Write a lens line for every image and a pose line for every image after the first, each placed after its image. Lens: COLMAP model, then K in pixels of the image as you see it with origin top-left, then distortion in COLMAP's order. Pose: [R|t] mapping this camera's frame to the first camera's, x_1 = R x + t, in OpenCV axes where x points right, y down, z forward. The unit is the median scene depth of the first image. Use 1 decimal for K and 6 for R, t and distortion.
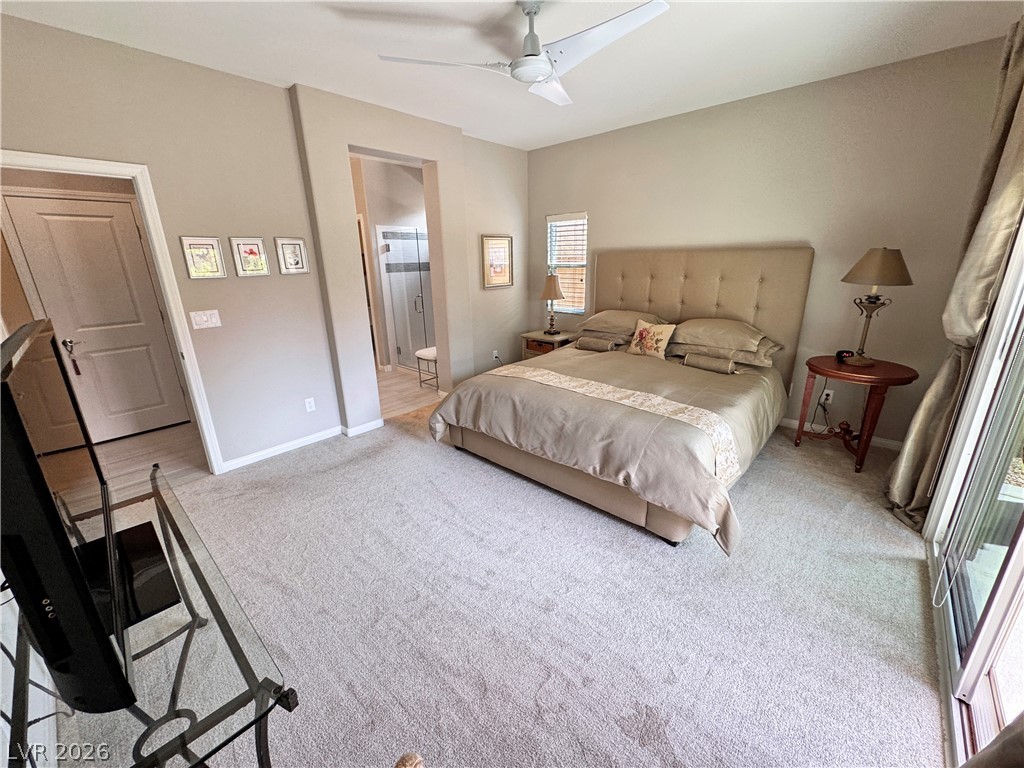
lens RADIAL K [[409.2, 0, 509.7], [0, 409.2, 379.7], [0, 0, 1]] dist [0.001707, -0.000349]
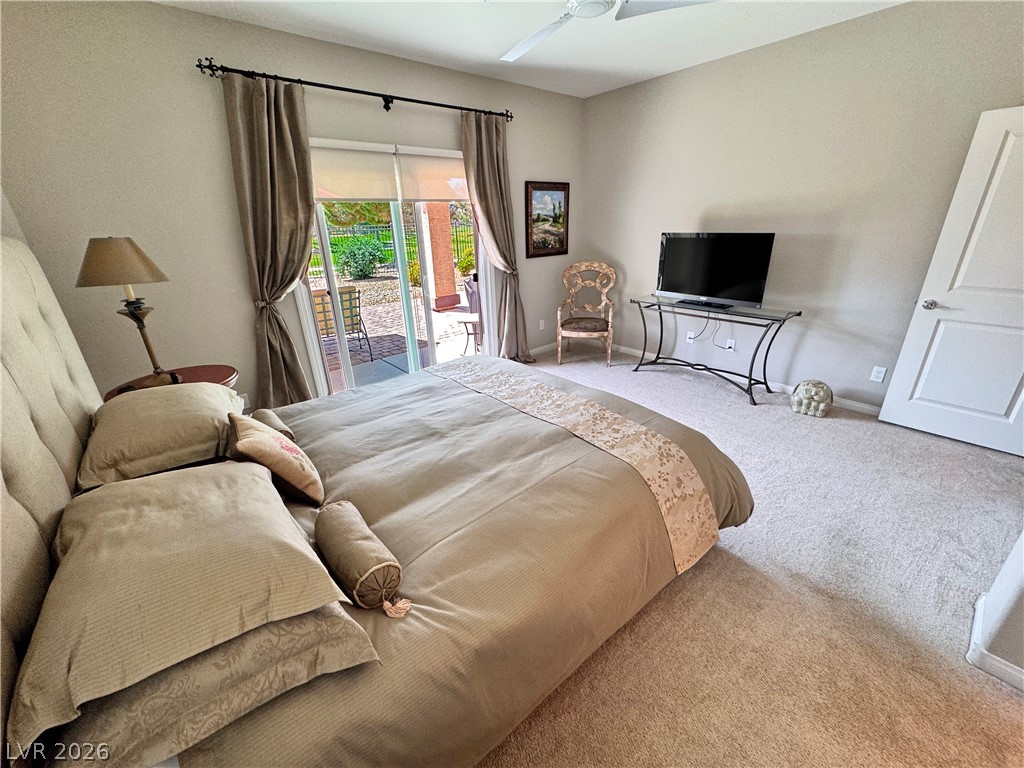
lens RADIAL K [[409.2, 0, 512.7], [0, 409.2, 383.6], [0, 0, 1]] dist [0.001707, -0.000349]
pose [[-0.990302, 0.004306, 0.138865, 0.073190], [0.090452, 0.778647, 0.620908, -0.485287], [-0.105453, 0.627447, -0.771486, 1.582961]]
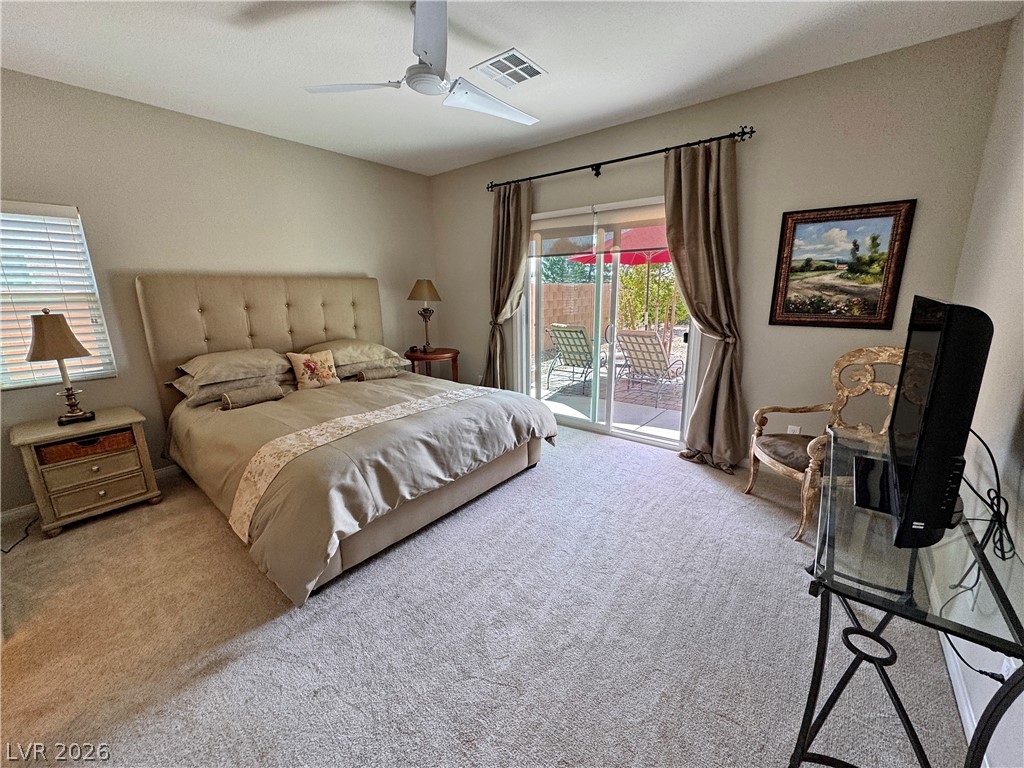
lens RADIAL K [[409.2, 0, 511.5], [0, 409.2, 384.8], [0, 0, 1]] dist [0.001707, -0.000349]
pose [[-0.062138, -0.207035, 0.976358, -0.757766], [0.303954, 0.927855, 0.216094, -0.169038], [-0.950658, 0.310195, 0.005274, 0.748176]]
